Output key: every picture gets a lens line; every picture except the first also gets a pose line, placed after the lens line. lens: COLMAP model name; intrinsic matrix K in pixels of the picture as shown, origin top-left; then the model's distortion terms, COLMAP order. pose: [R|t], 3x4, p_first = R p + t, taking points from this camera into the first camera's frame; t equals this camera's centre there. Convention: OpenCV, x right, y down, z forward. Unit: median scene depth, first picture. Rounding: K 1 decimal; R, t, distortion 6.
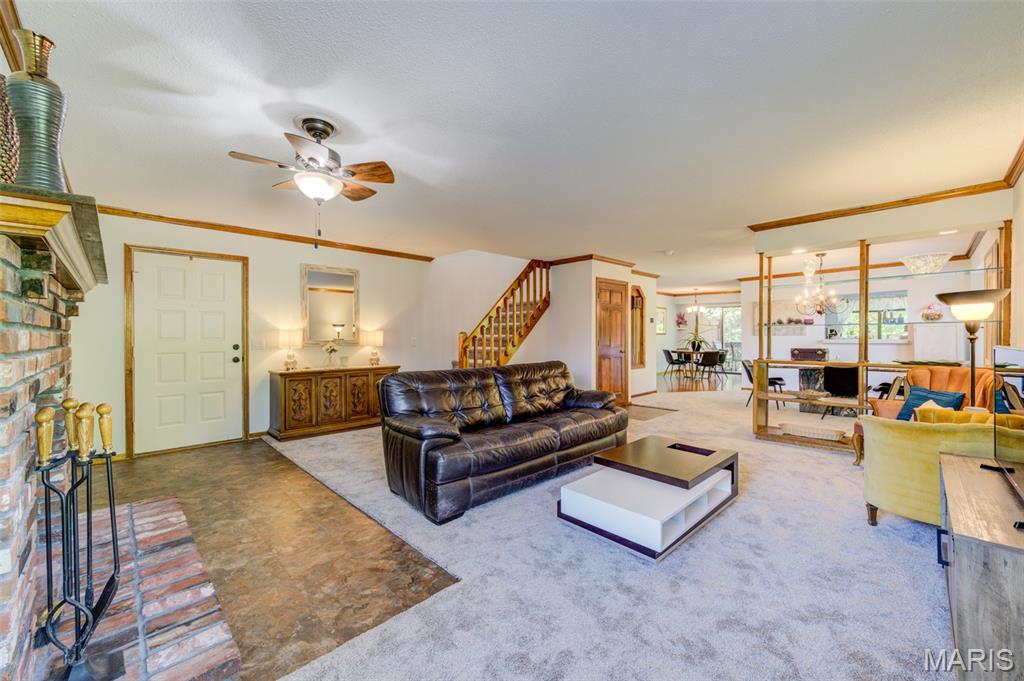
lens RADIAL K [[403.8, 0, 512.3], [0, 403.8, 337.6], [0, 0, 1]] dist [0.009592, -0.003039]
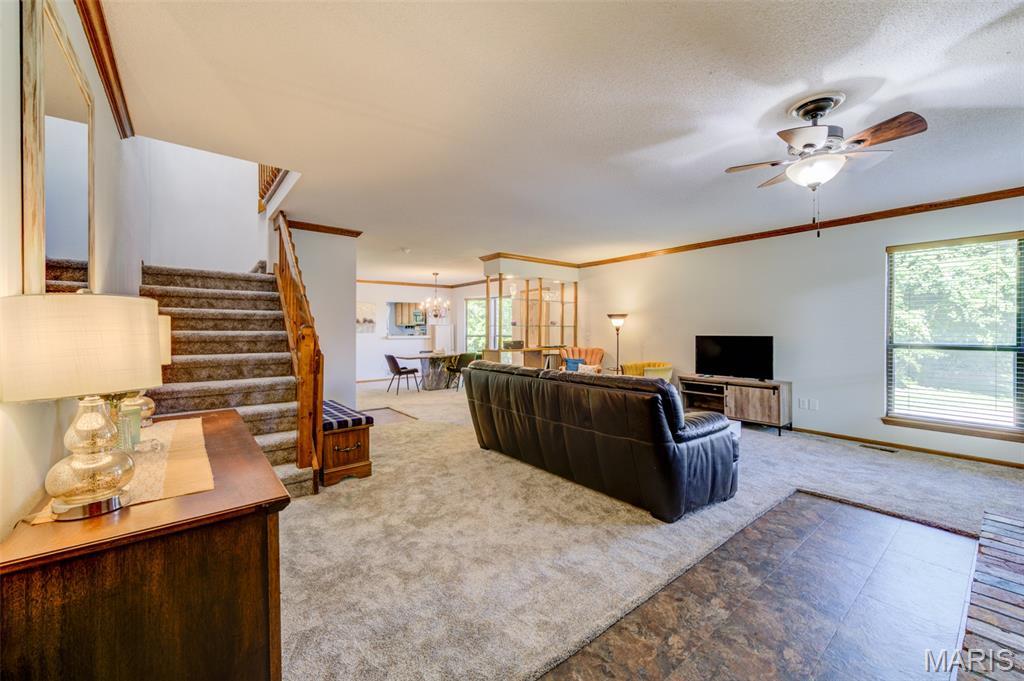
lens RADIAL K [[403.8, 0, 511.9], [0, 403.8, 335.0], [0, 0, 1]] dist [0.009592, -0.003039]
pose [[0.094583, -0.005983, 0.995499, -0.678767], [0.008265, 0.999952, 0.005225, -0.003505], [-0.995483, 0.007734, 0.094628, 0.740579]]
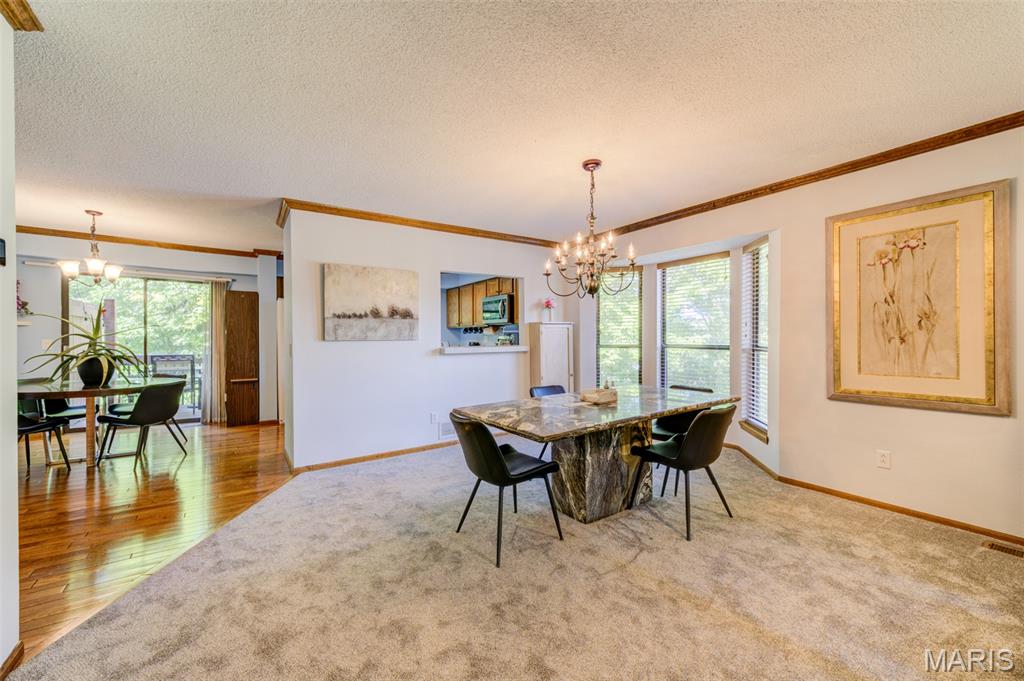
lens RADIAL K [[403.8, 0, 517.9], [0, 403.8, 341.2], [0, 0, 1]] dist [0.009592, -0.003039]
pose [[0.167719, -0.005143, 0.985821, 0.344674], [0.011284, 0.999931, 0.003297, -0.007441], [-0.985770, 0.010571, 0.167765, 1.203638]]
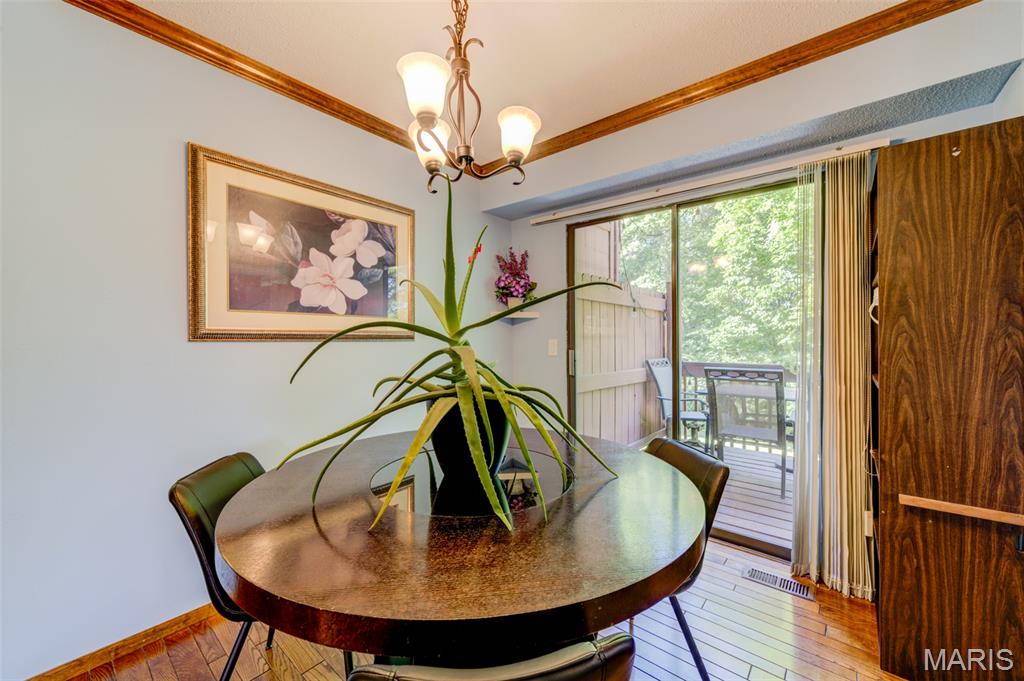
lens RADIAL K [[403.8, 0, 504.6], [0, 403.8, 339.6], [0, 0, 1]] dist [0.009592, -0.003039]
pose [[0.995720, -0.004705, 0.092306, 0.990491], [0.005761, 0.999921, -0.011181, -0.014478], [-0.092246, 0.011665, 0.995668, 1.889303]]
